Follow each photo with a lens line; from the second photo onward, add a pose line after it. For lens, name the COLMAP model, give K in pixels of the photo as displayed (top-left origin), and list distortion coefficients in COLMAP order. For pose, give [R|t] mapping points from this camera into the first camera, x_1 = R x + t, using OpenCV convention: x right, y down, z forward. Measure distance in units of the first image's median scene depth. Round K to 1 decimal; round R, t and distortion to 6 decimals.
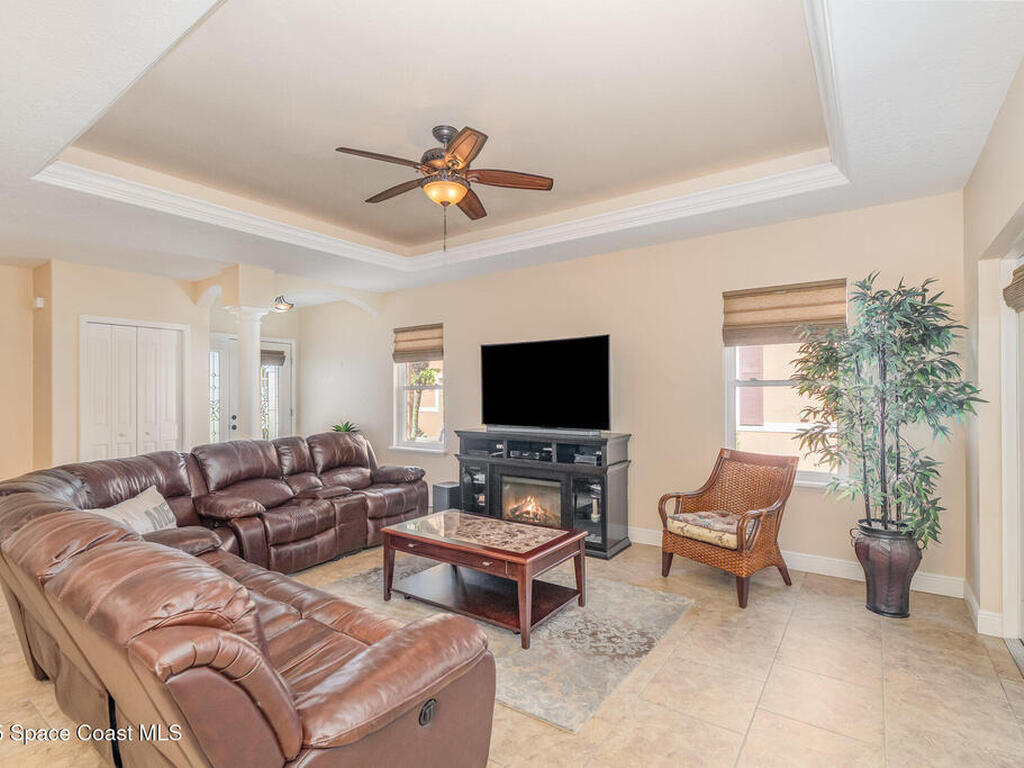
lens RADIAL K [[512.6, 0, 521.8], [0, 512.6, 385.0], [0, 0, 1]] dist [-0.003469, 0.004704]
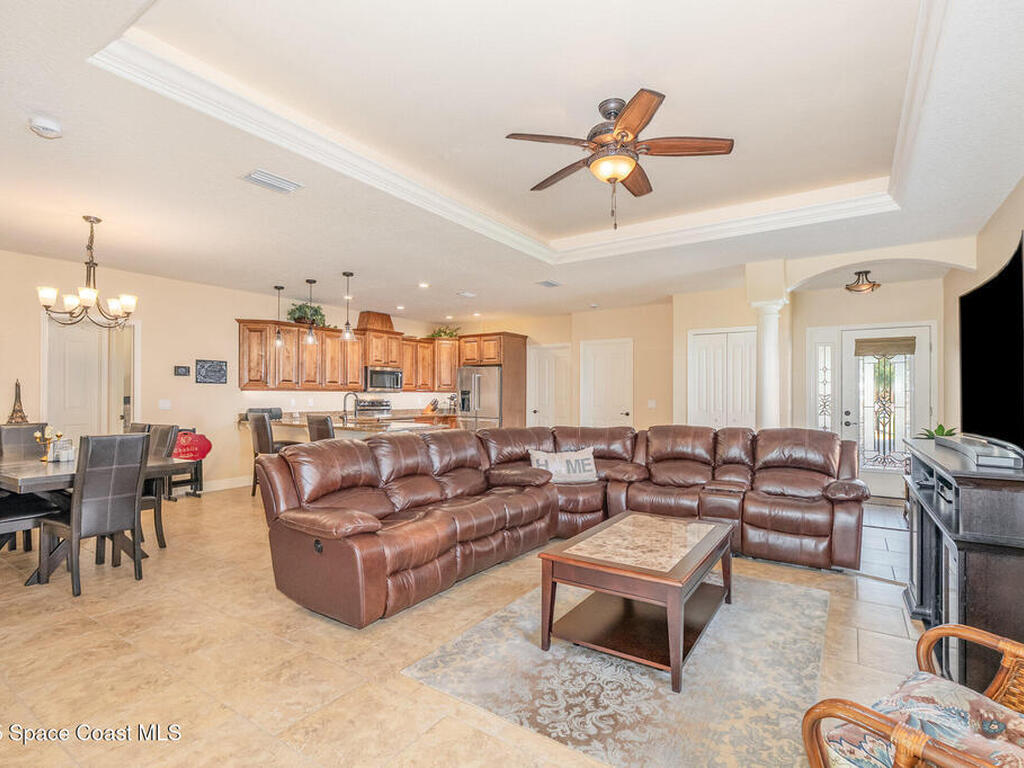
lens RADIAL K [[512.6, 0, 516.4], [0, 512.6, 391.6], [0, 0, 1]] dist [-0.003469, 0.004704]
pose [[0.022931, -0.002690, -0.999733, 0.659552], [0.010076, 0.999946, -0.002460, 0.034599], [0.999686, -0.010017, 0.022957, 0.657233]]
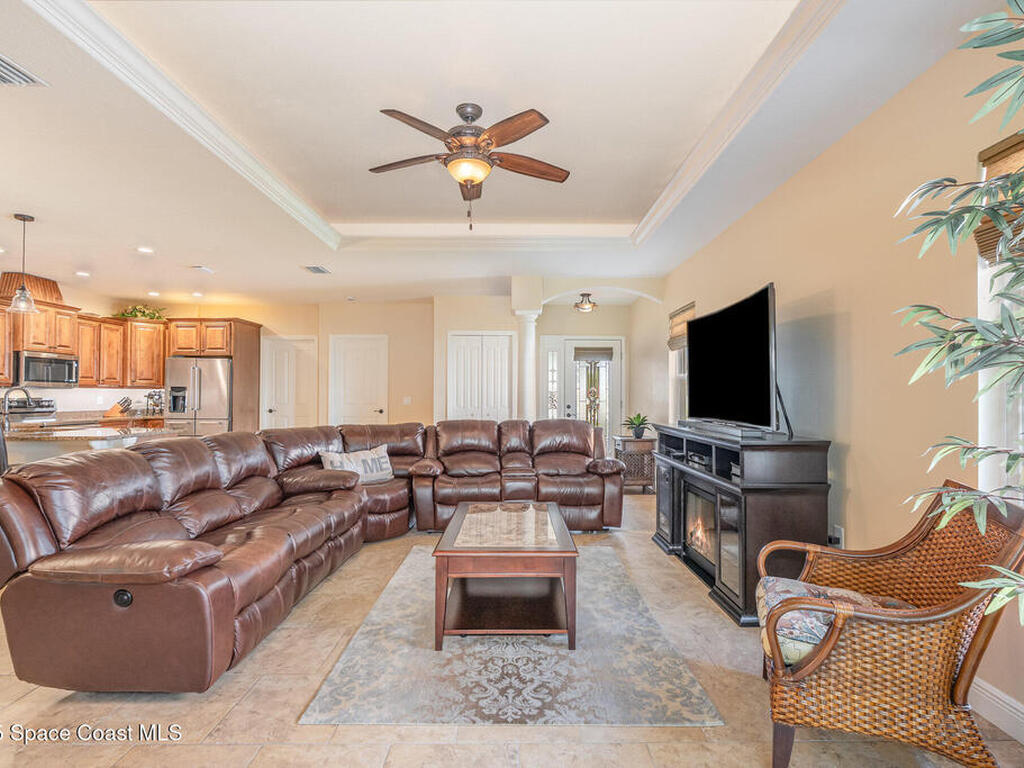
lens RADIAL K [[512.6, 0, 519.4], [0, 512.6, 386.6], [0, 0, 1]] dist [-0.003469, 0.004704]
pose [[0.575437, -0.007196, -0.817814, 0.587654], [0.006349, 0.999970, -0.004331, 0.038517], [0.817821, -0.002700, 0.575466, 0.422059]]
